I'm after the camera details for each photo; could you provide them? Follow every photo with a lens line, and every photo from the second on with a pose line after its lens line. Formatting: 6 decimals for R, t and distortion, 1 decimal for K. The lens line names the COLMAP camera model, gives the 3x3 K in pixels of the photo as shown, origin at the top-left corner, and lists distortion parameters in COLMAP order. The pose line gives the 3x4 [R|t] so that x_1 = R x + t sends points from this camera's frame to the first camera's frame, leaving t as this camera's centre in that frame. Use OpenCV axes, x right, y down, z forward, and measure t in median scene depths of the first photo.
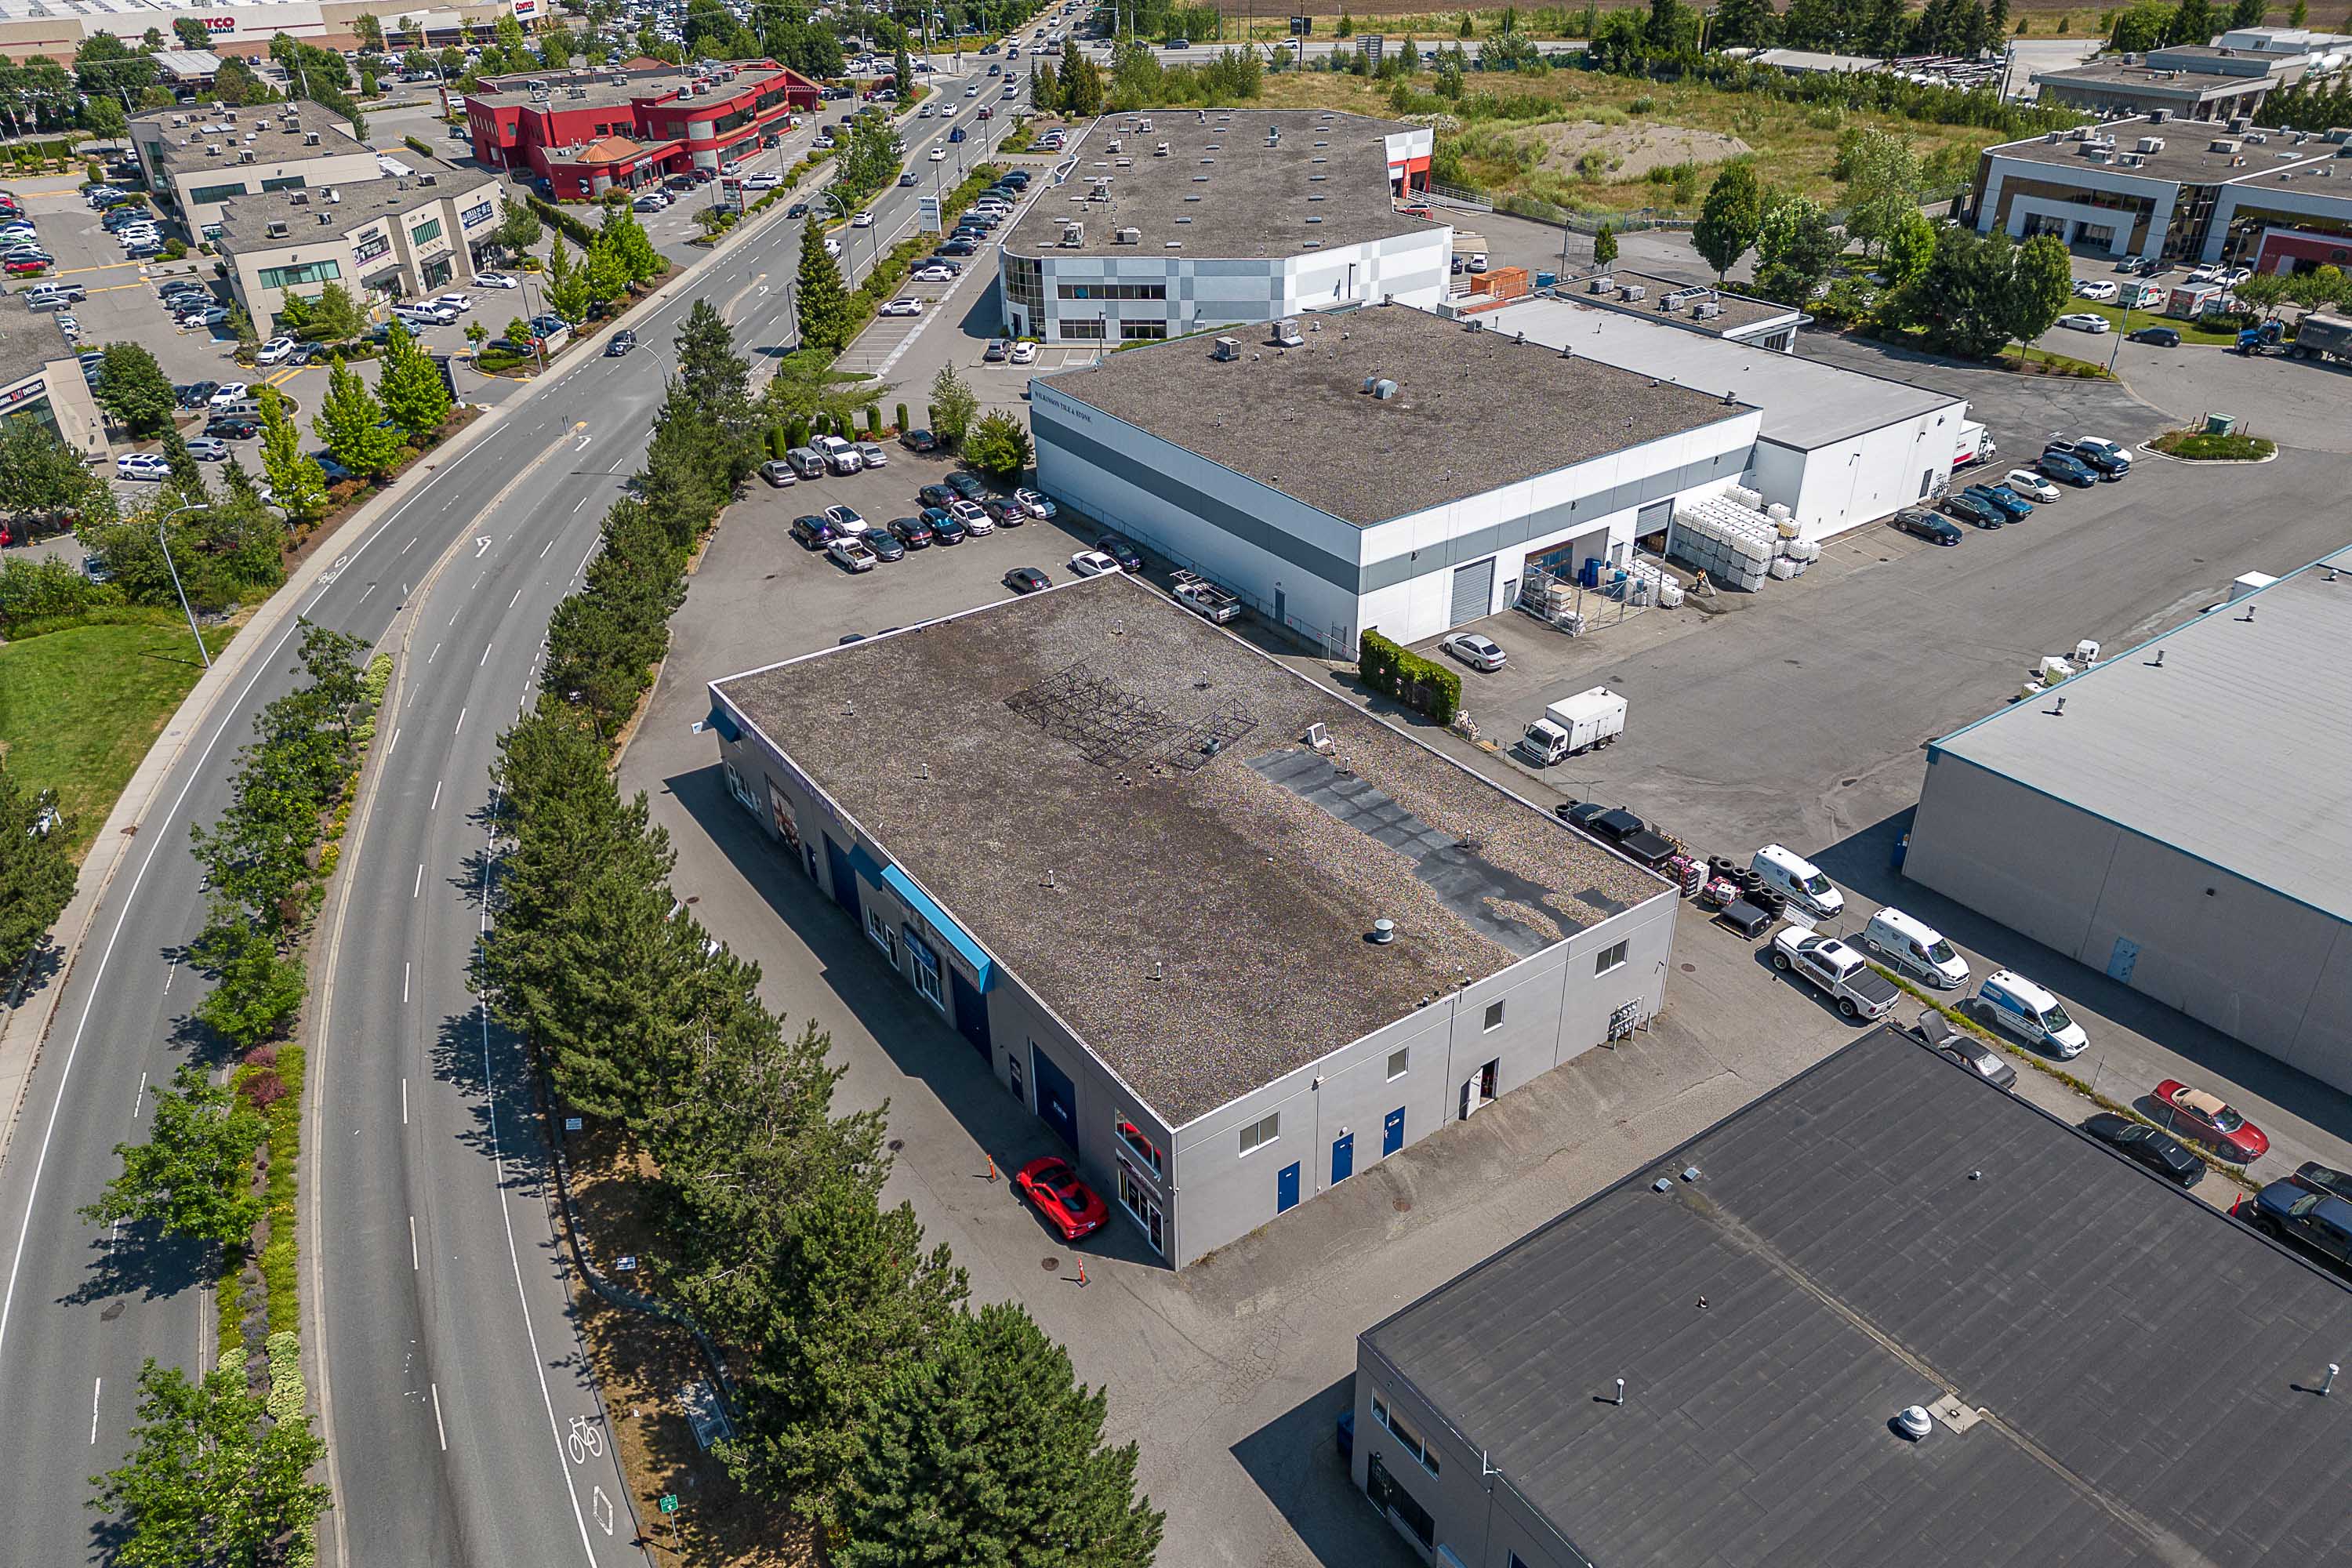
lens RADIAL K [[1652.0, 0, 1176.7], [0, 1652.0, 801.1], [0, 0, 1]] dist [0.098940, -0.109479]
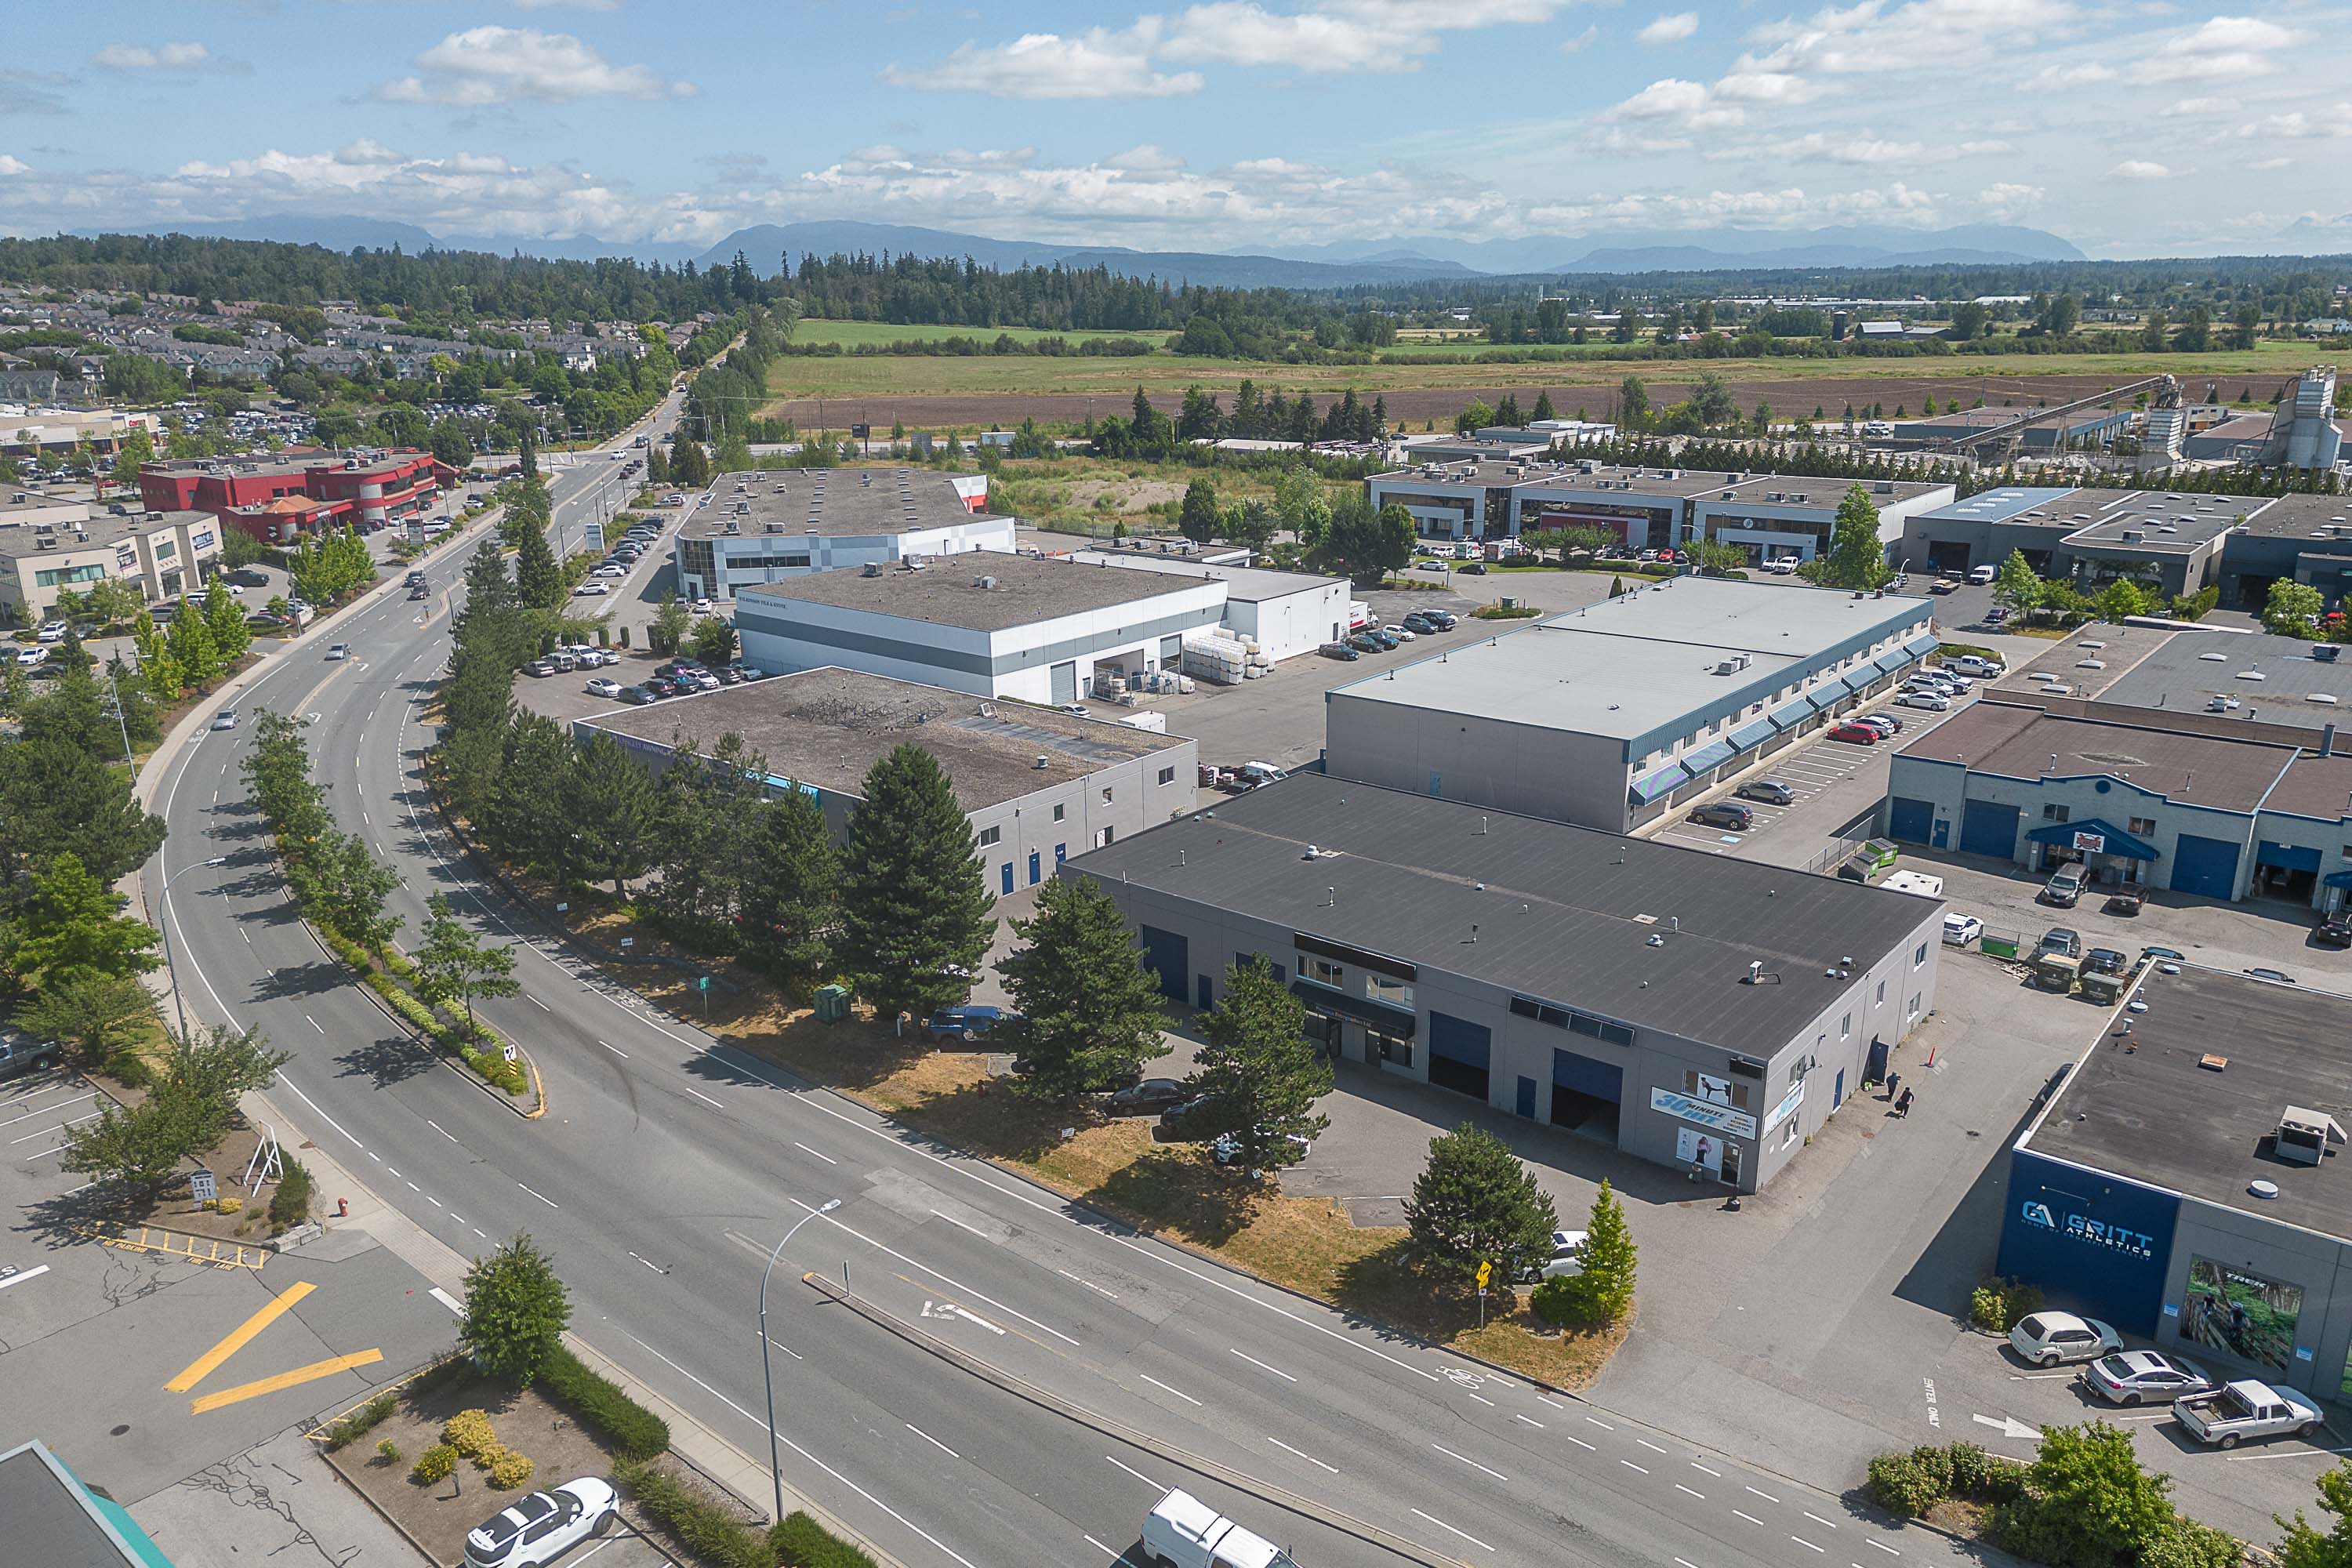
lens RADIAL K [[1652.0, 0, 1176.7], [0, 1652.0, 801.1], [0, 0, 1]] dist [0.098940, -0.109479]
pose [[0.963514, -0.069524, 0.258471, -0.106543], [0.129595, 0.966112, -0.223231, 0.288540], [-0.234192, 0.248583, 0.939873, -0.375831]]
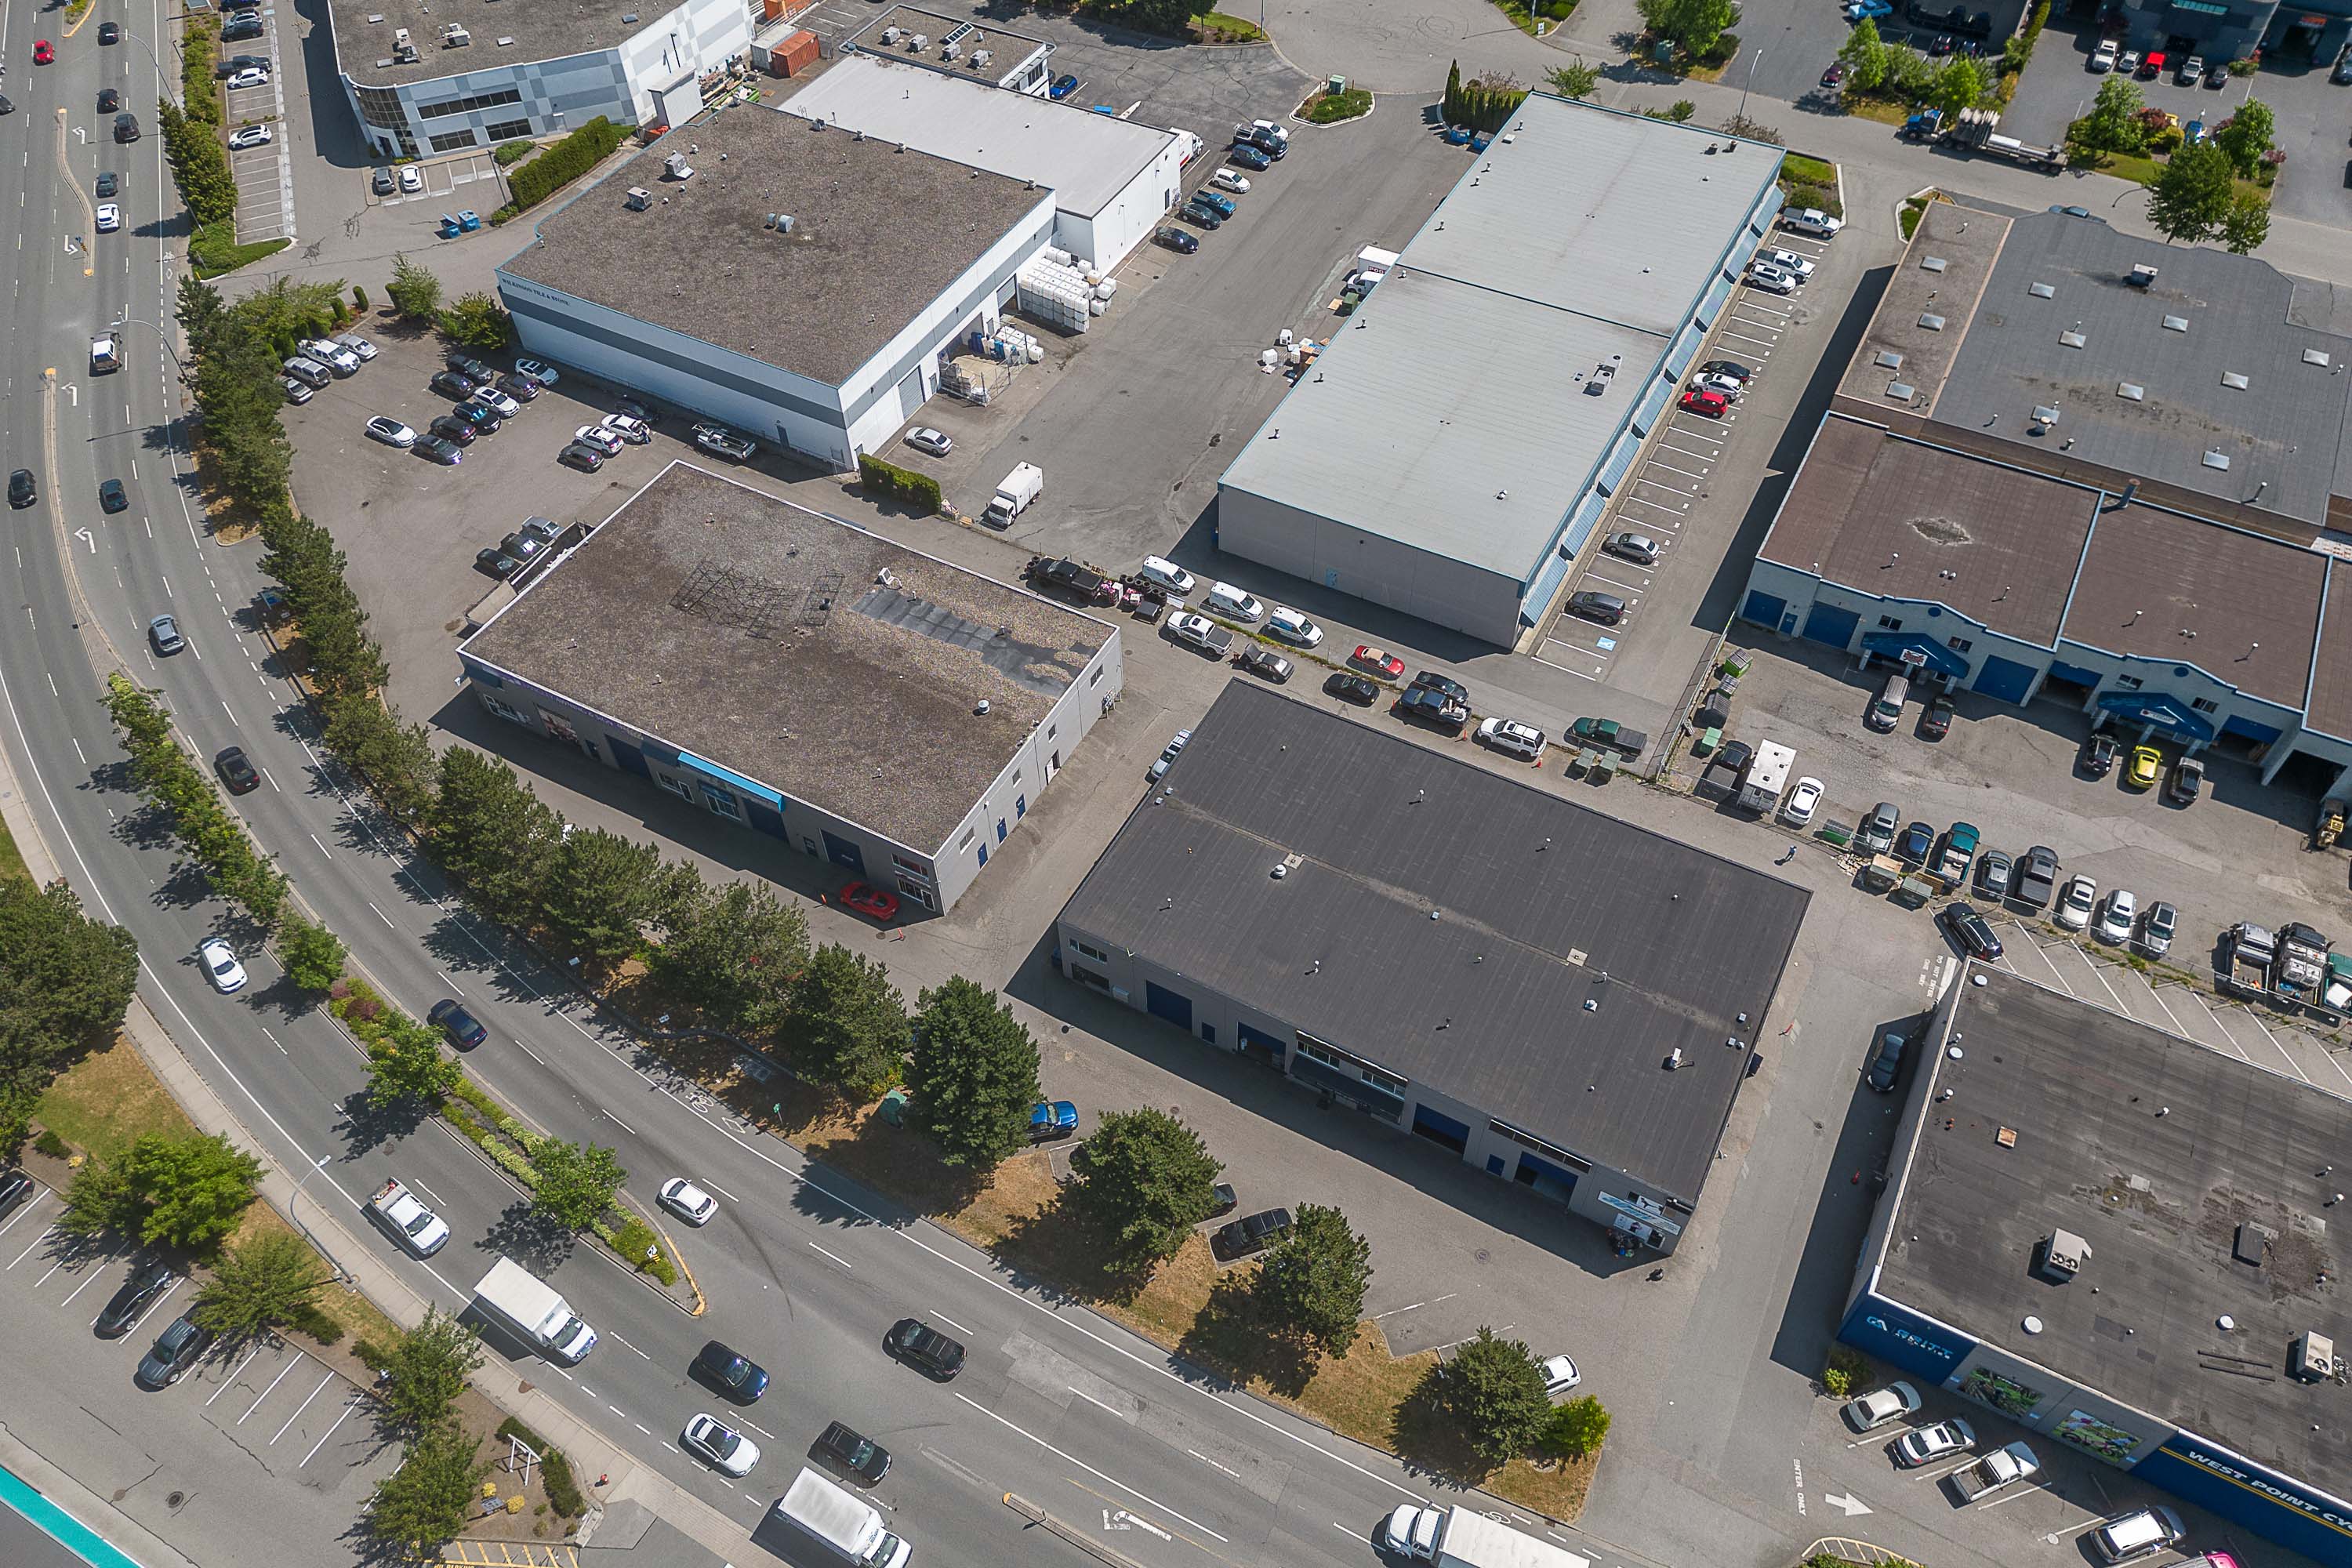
lens RADIAL K [[1652.0, 0, 1176.7], [0, 1652.0, 801.1], [0, 0, 1]] dist [0.098940, -0.109479]
pose [[0.893527, -0.339547, 0.293798, -0.138126], [0.226727, 0.905973, 0.357503, -0.232292], [-0.387562, -0.252827, 0.886495, -0.393573]]
